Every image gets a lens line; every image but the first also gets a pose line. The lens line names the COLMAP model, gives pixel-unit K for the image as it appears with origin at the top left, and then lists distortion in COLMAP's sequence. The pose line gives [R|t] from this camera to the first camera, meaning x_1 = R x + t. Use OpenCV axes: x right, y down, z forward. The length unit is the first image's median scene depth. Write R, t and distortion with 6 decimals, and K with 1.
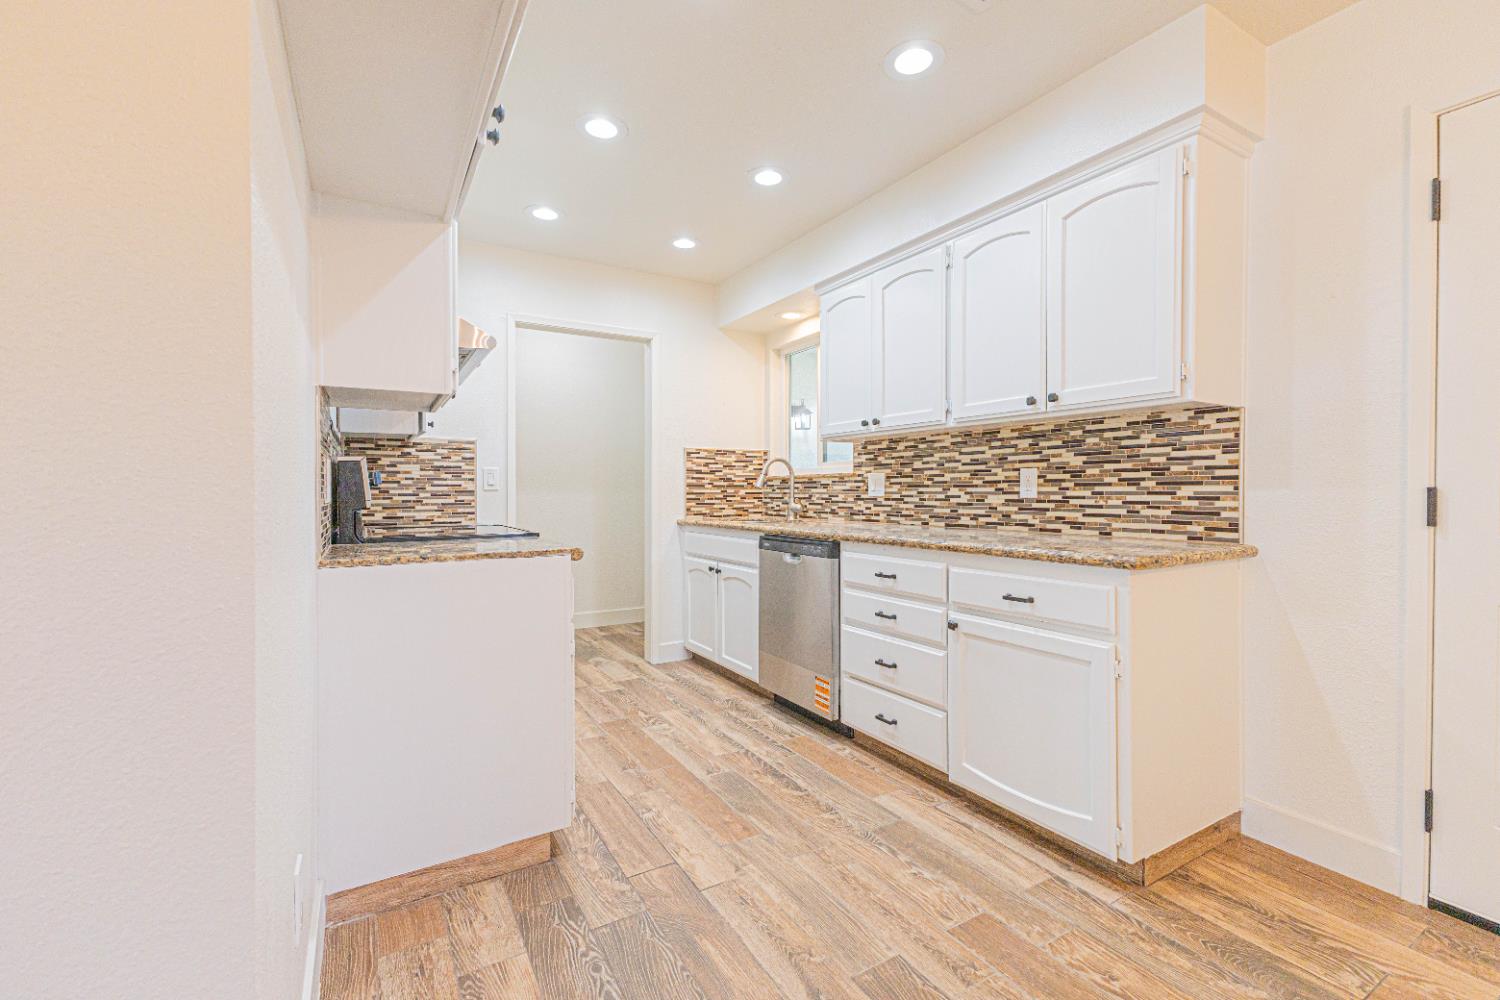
lens RADIAL K [[643.4, 0, 753.4], [0, 643.4, 494.8], [0, 0, 1]] dist [0.020208, -0.007599]
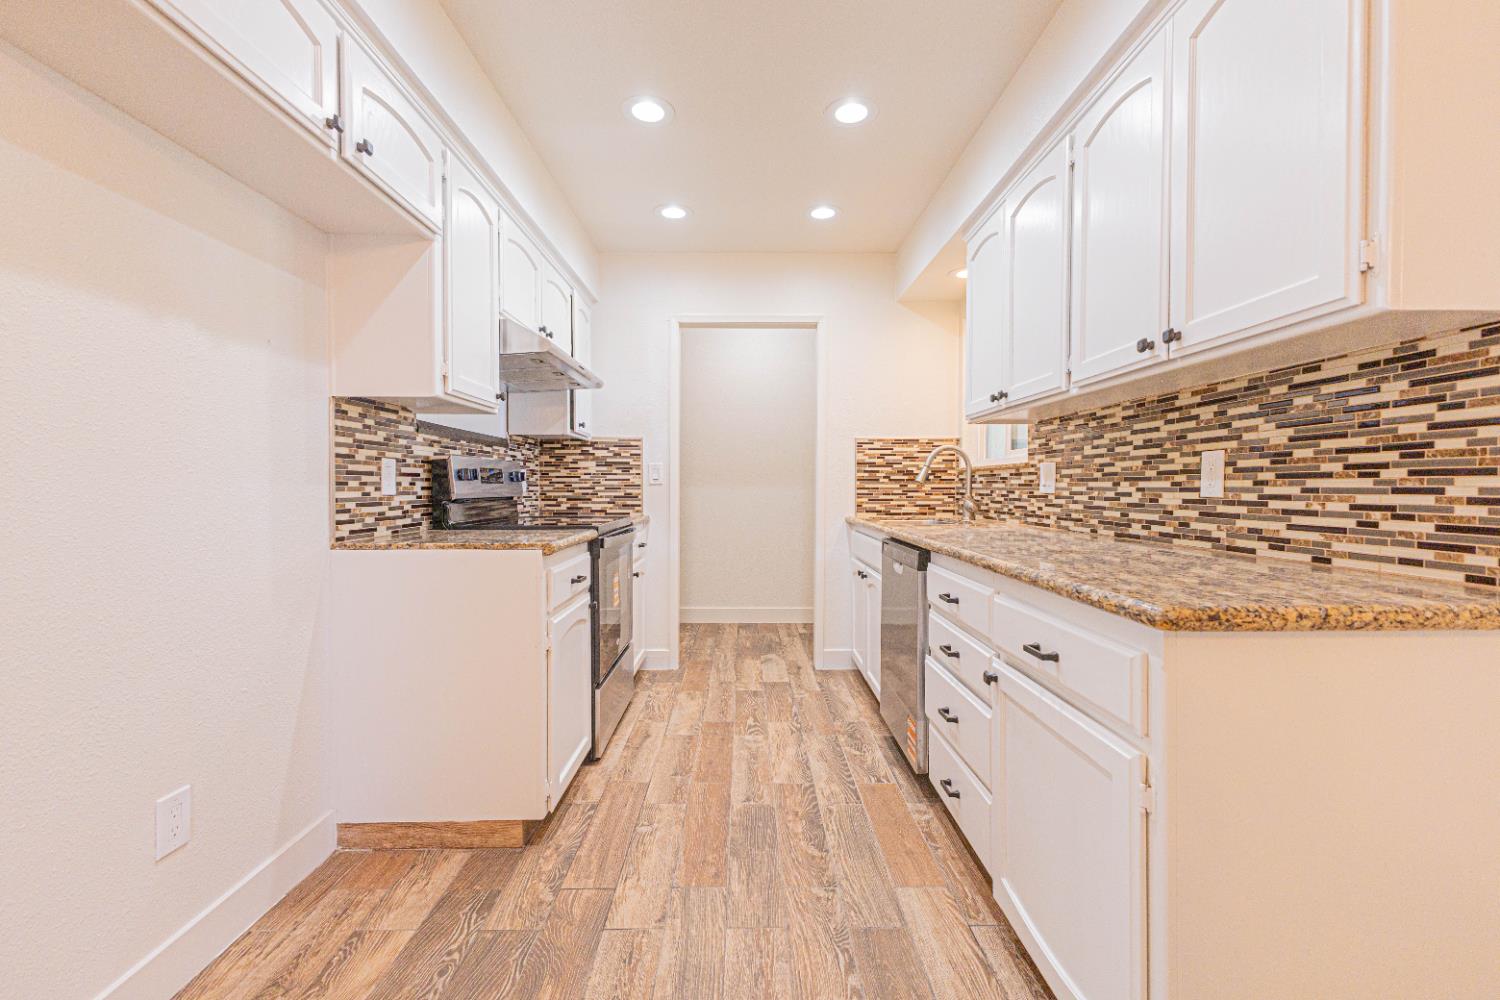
lens RADIAL K [[643.4, 0, 753.4], [0, 643.4, 494.8], [0, 0, 1]] dist [0.020208, -0.007599]
pose [[0.863774, 0.010034, -0.503780, 0.386399], [-0.006125, 0.999937, 0.009414, -0.000997], [0.503842, -0.005046, 0.863781, 0.233704]]
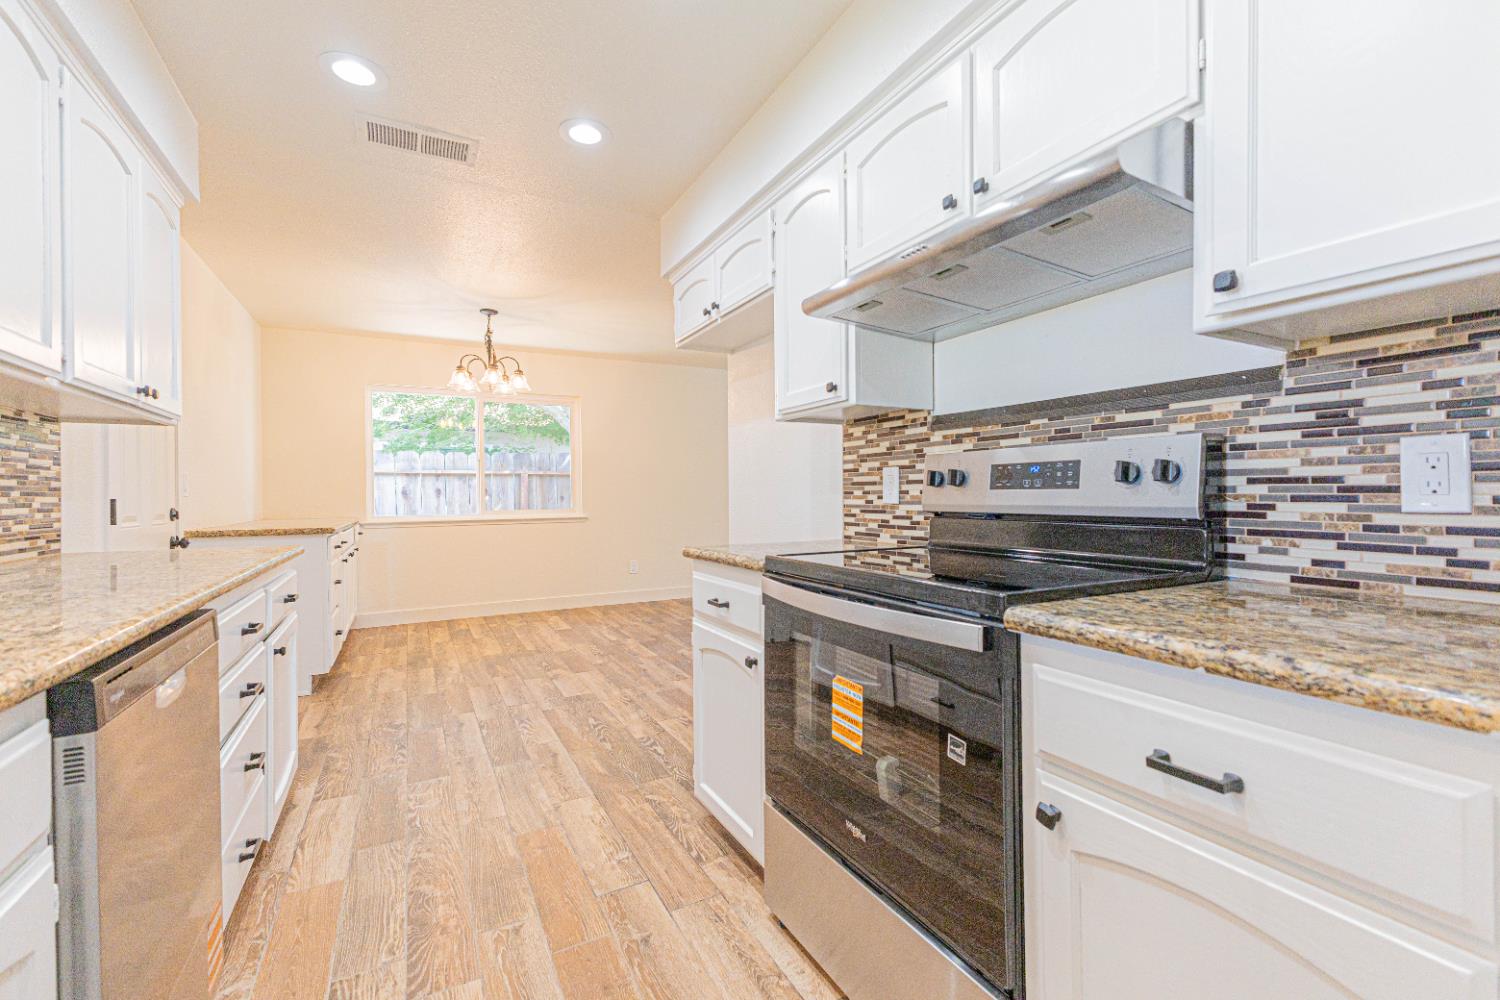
lens RADIAL K [[643.4, 0, 753.4], [0, 643.4, 494.8], [0, 0, 1]] dist [0.020208, -0.007599]
pose [[-0.998558, 0.011589, 0.052409, -0.346044], [0.012066, 0.999889, 0.008783, -0.011353], [-0.052301, 0.009403, -0.998587, 1.638992]]
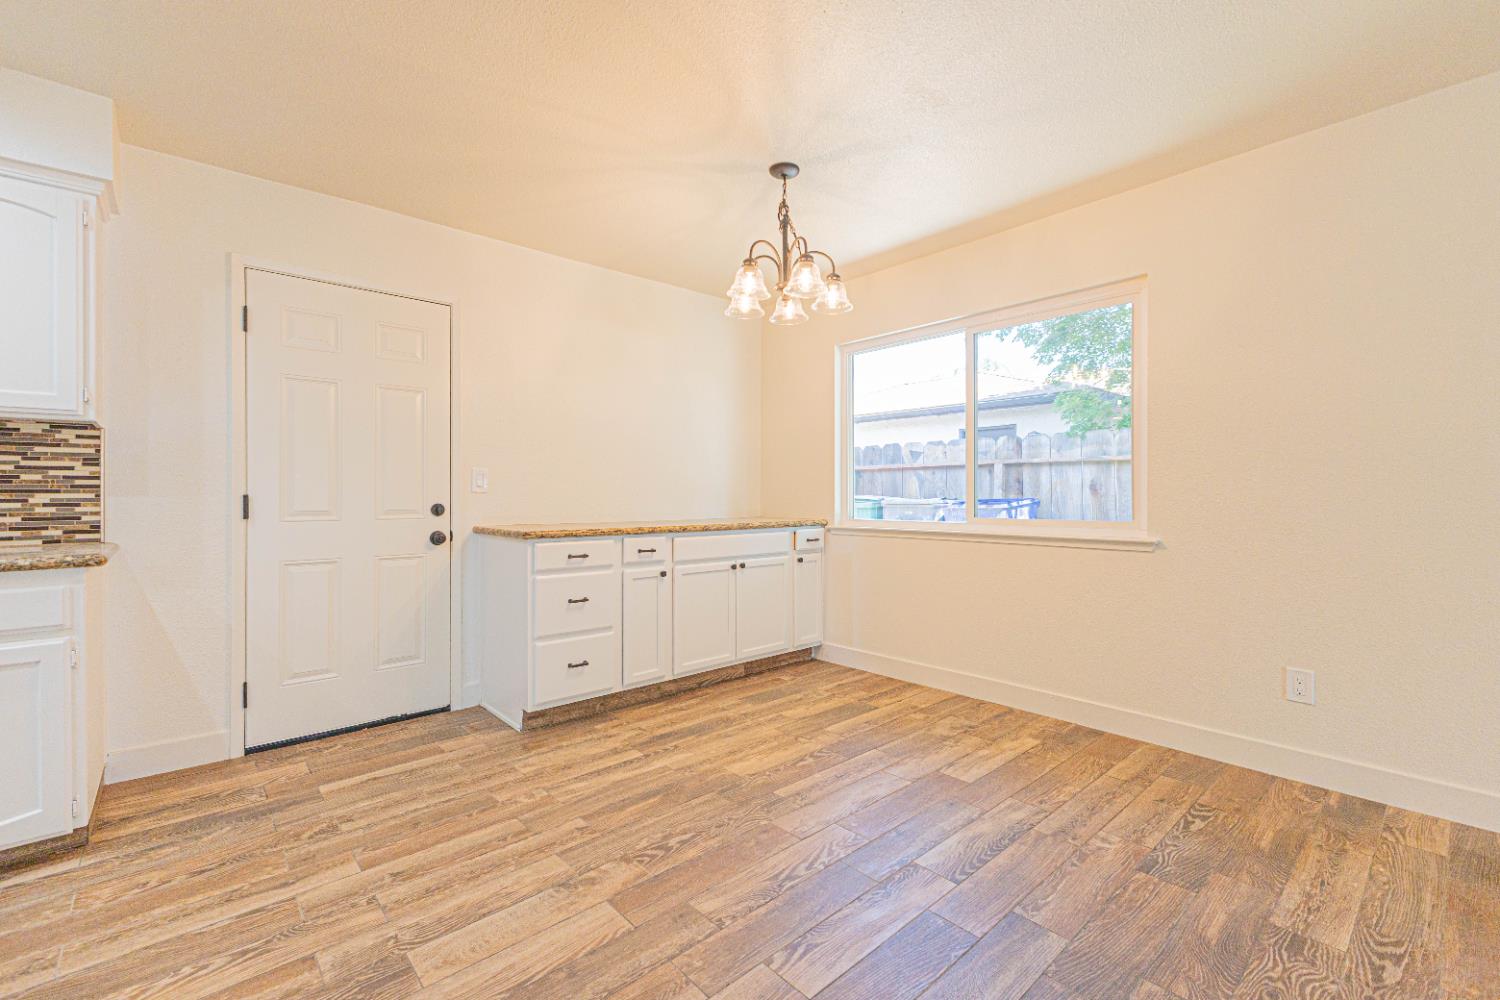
lens RADIAL K [[643.4, 0, 753.4], [0, 643.4, 494.8], [0, 0, 1]] dist [0.020208, -0.007599]
pose [[-0.191772, 0.000529, 0.981439, -0.538339], [0.009562, 0.999953, 0.001329, -0.001676], [-0.981393, 0.009639, -0.191768, 0.045529]]
